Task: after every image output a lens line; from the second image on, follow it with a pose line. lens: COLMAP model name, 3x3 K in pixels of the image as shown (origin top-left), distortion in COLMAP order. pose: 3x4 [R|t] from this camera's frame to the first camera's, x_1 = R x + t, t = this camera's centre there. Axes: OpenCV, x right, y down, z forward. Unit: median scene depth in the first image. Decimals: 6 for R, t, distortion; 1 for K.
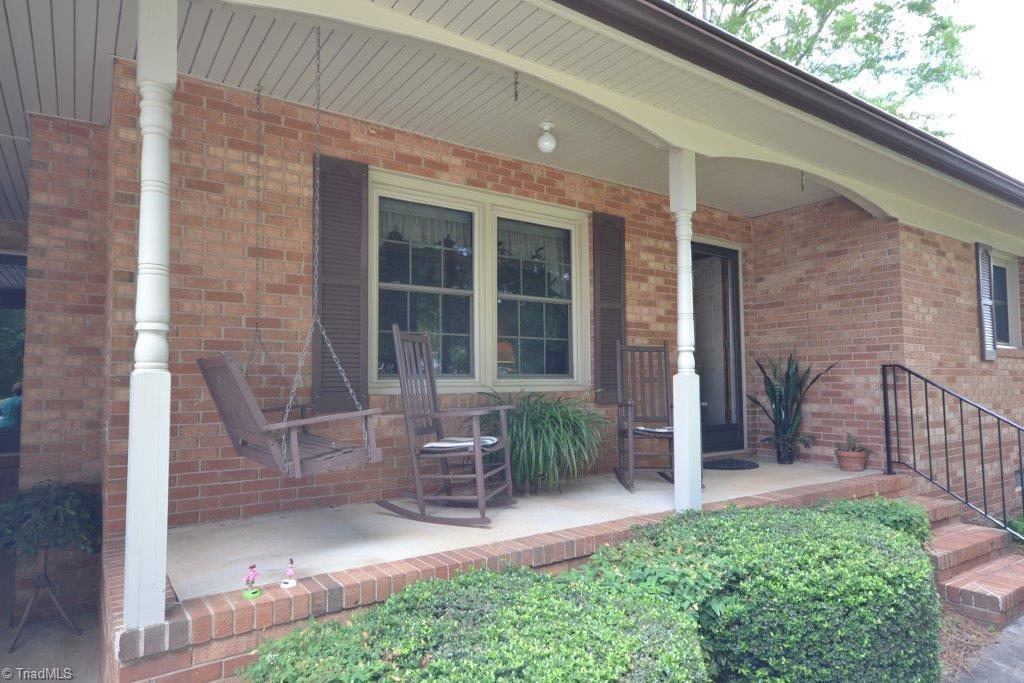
lens RADIAL K [[570.2, 0, 501.8], [0, 570.2, 346.1], [0, 0, 1]] dist [0.004394, -0.000091]
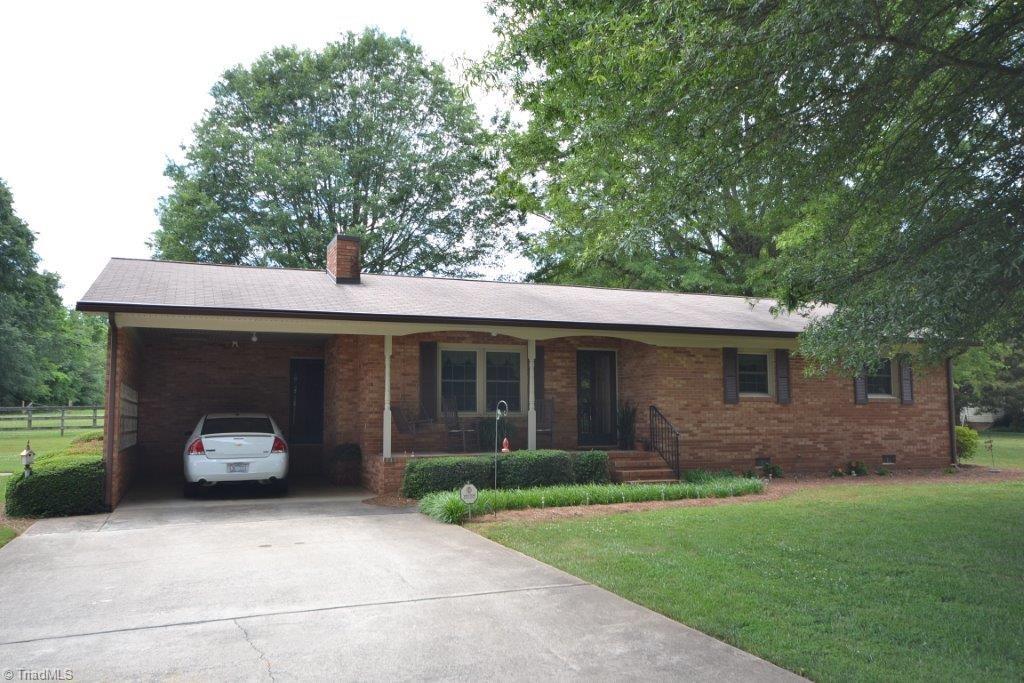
lens RADIAL K [[748.3, 0, 513.7], [0, 748.3, 350.4], [0, 0, 1]] dist [0.011908, 0.013552]
pose [[0.972416, -0.018866, -0.232488, 1.038225], [0.012414, 0.999497, -0.029185, -0.142341], [0.232922, 0.025494, 0.972161, -2.653414]]
